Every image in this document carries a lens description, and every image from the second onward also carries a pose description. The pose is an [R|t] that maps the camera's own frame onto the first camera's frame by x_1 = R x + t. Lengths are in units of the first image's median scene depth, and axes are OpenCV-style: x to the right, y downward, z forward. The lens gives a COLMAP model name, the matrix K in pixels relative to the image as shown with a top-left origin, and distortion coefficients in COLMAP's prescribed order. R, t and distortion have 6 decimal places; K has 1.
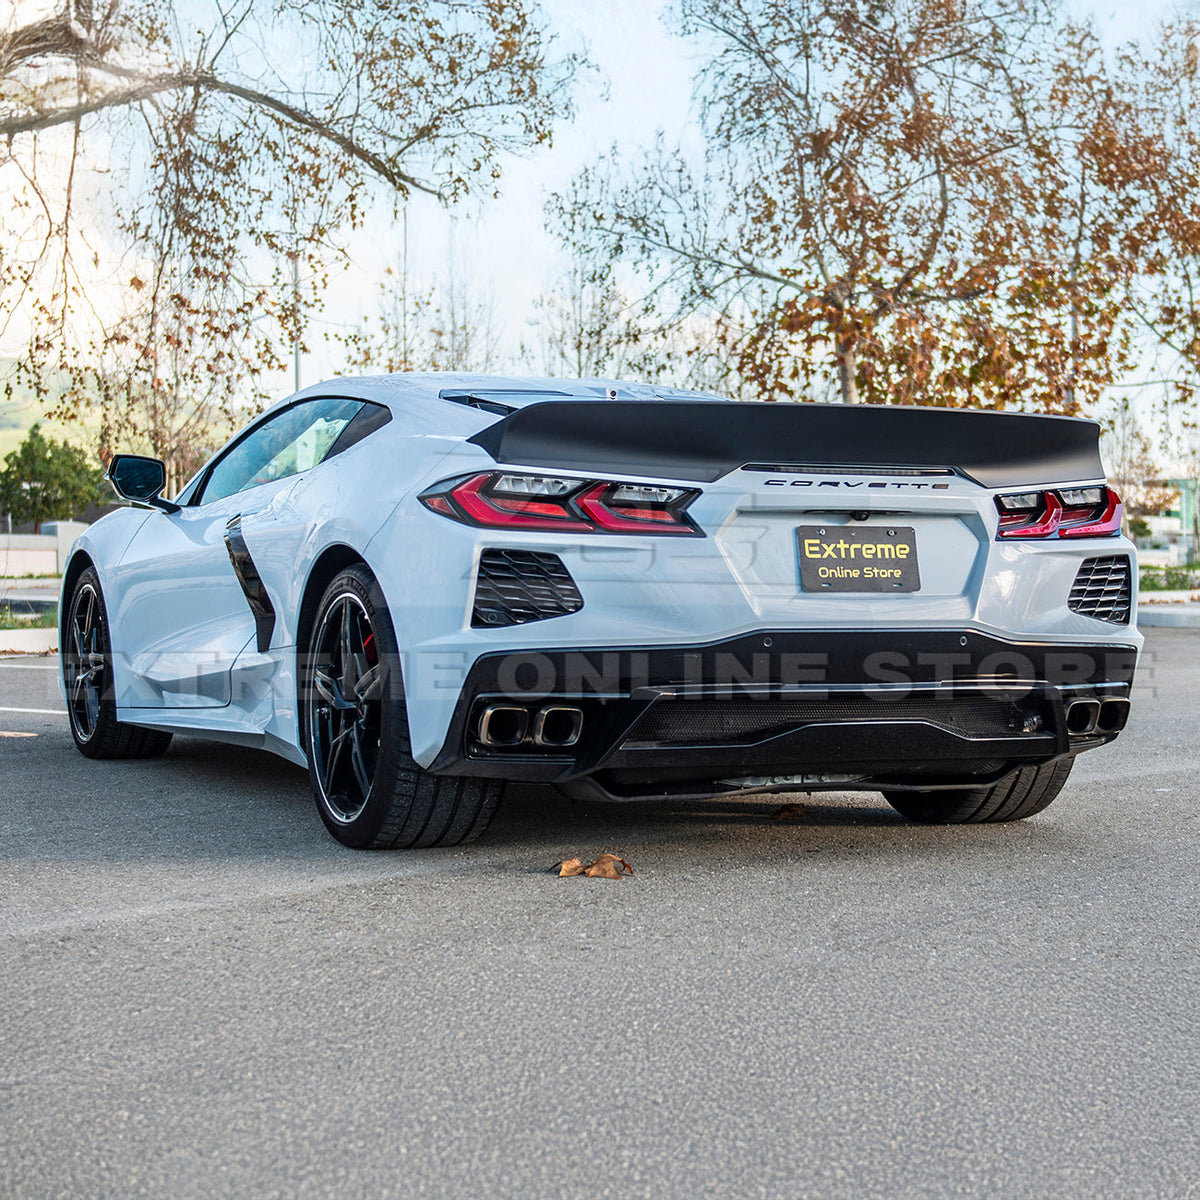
lens RADIAL K [[2624.8, 0, 659.8], [0, 2624.8, 591.7], [0, 0, 1]] dist [0.062490, 0.000000]
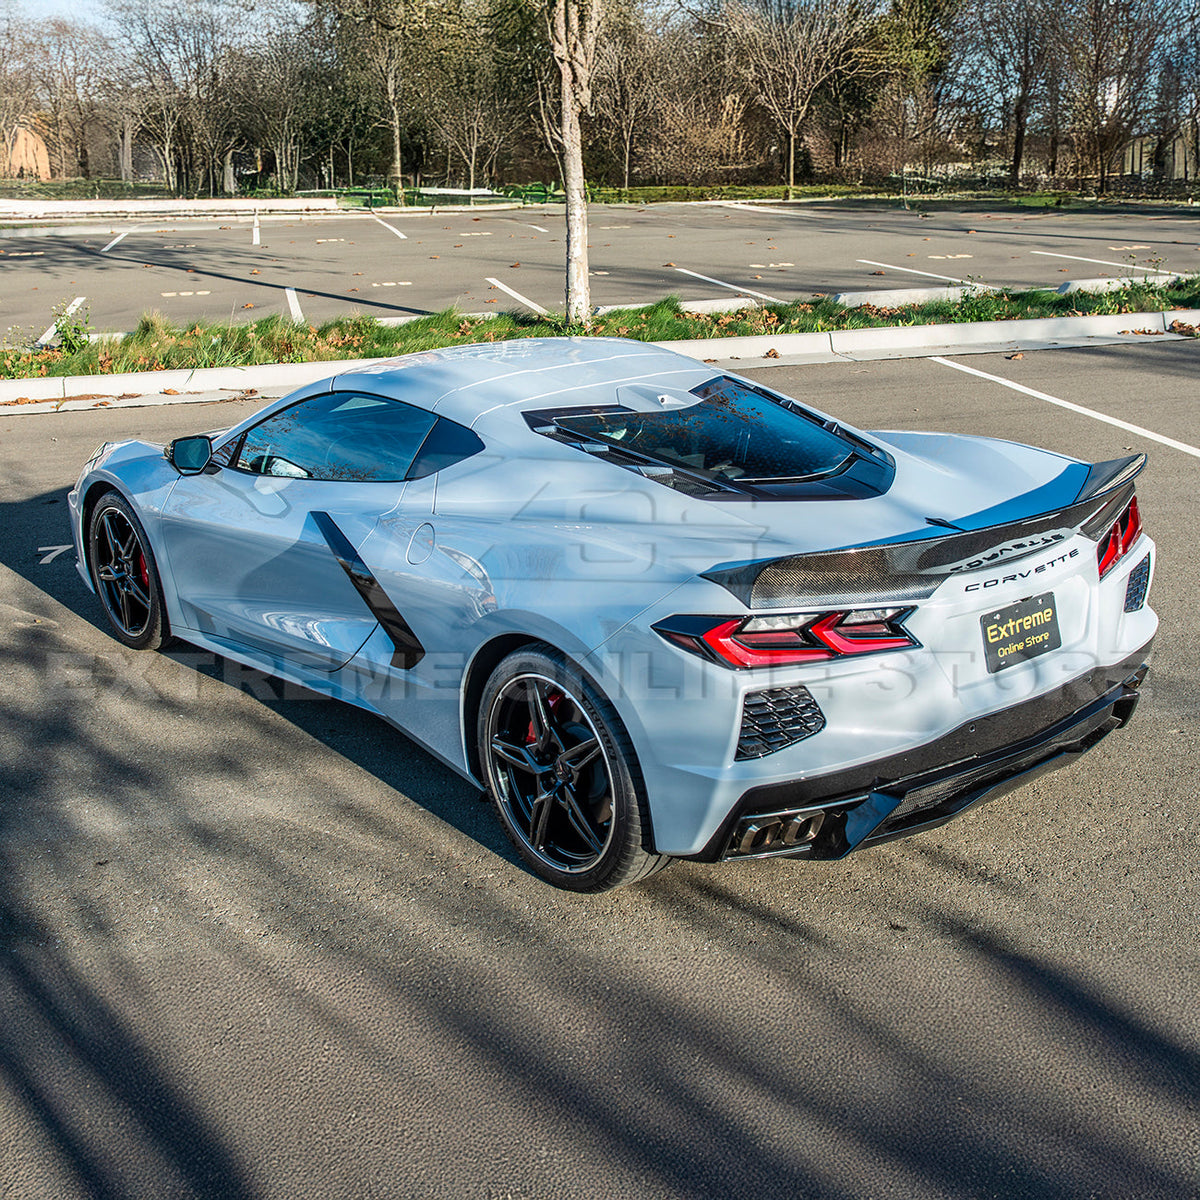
lens RADIAL K [[1586.4, 0, 604.3], [0, 1586.4, 595.0], [0, 0, 1]] dist [0.077890, 0.000000]
pose [[0.964892, -0.111818, 0.237656, -0.254370], [0.041570, 0.958459, 0.282184, -0.224128], [-0.259337, -0.262397, 0.929458, 0.394836]]
